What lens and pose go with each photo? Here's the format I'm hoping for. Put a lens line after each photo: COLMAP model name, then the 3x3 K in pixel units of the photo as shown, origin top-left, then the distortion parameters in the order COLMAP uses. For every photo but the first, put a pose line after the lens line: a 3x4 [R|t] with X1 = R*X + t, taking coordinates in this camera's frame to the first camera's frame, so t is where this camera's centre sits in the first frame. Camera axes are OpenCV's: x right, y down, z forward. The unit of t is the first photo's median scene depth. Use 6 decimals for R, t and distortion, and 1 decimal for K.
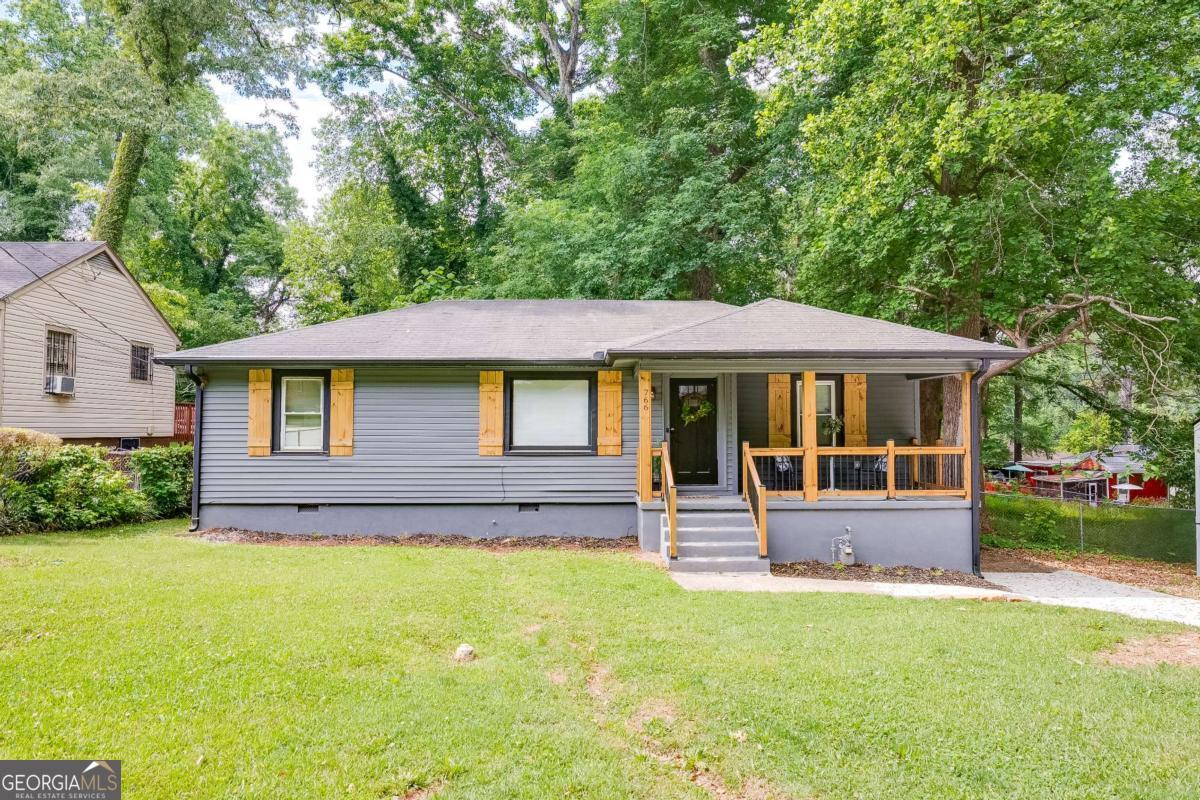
lens RADIAL K [[811.4, 0, 600.0], [0, 811.4, 400.0], [0, 0, 1]] dist [-0.002617, 0.000488]
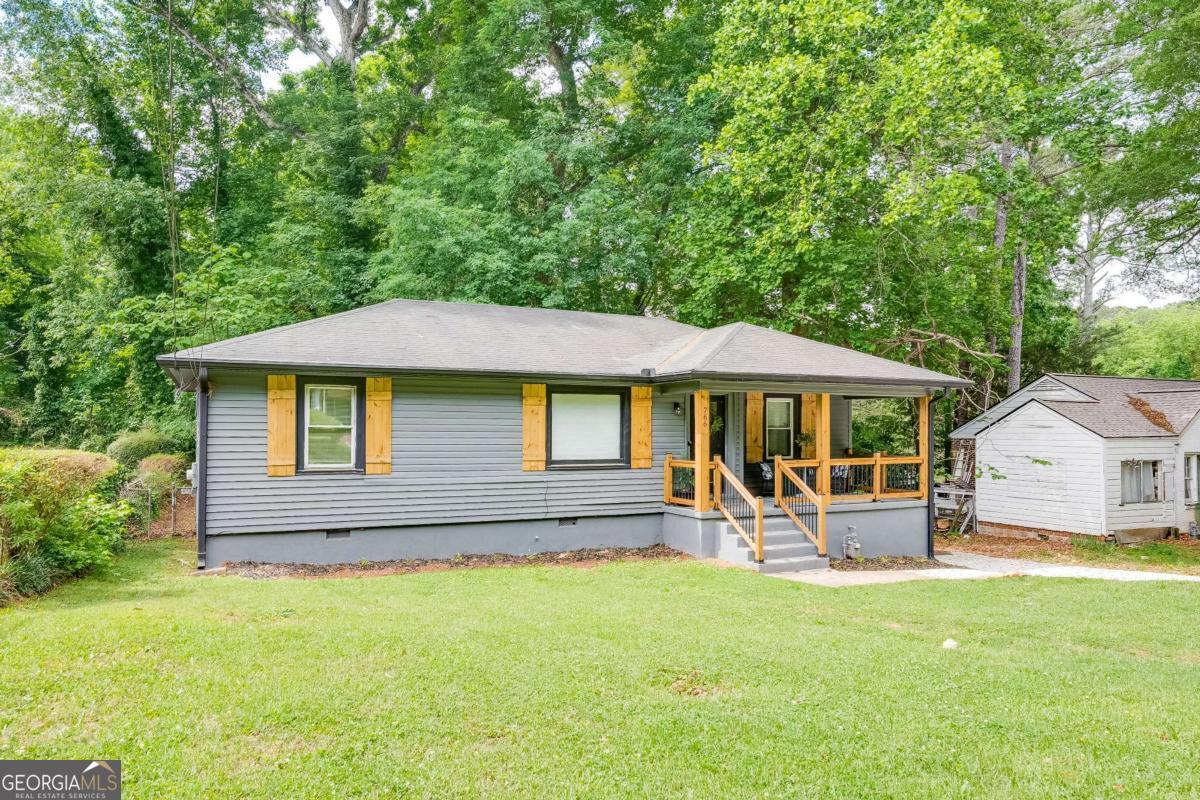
lens RADIAL K [[851.2, 0, 598.7], [0, 851.2, 425.9], [0, 0, 1]] dist [0.004710, 0.001630]
pose [[0.900663, 0.004024, 0.434501, -0.509298], [-0.020049, 0.999277, 0.032304, -0.020007], [-0.434056, -0.037806, 0.900092, 0.043383]]
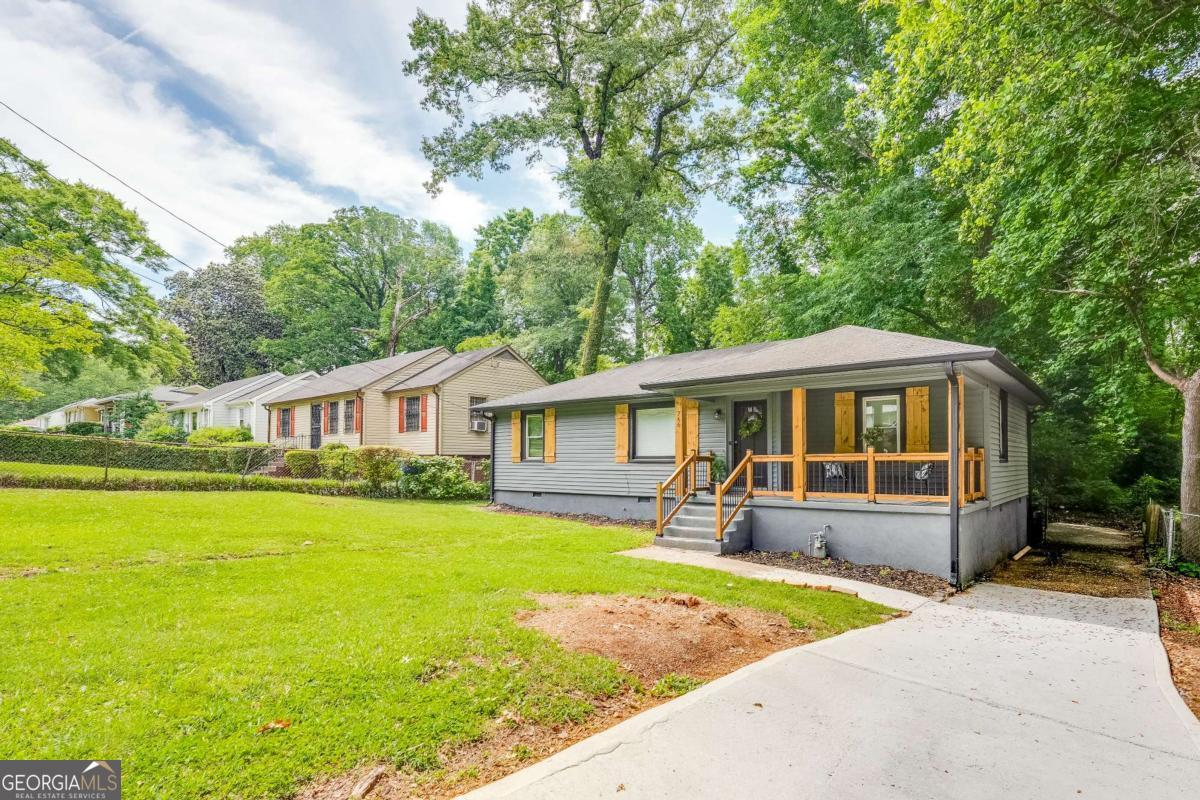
lens RADIAL K [[622.0, 0, 601.7], [0, 622.0, 455.8], [0, 0, 1]] dist [-0.000753, -0.000002]
pose [[0.755754, -0.004371, -0.654840, 0.562450], [0.021683, 0.999596, 0.018353, 0.034734], [0.654496, -0.028069, 0.755544, 0.138574]]
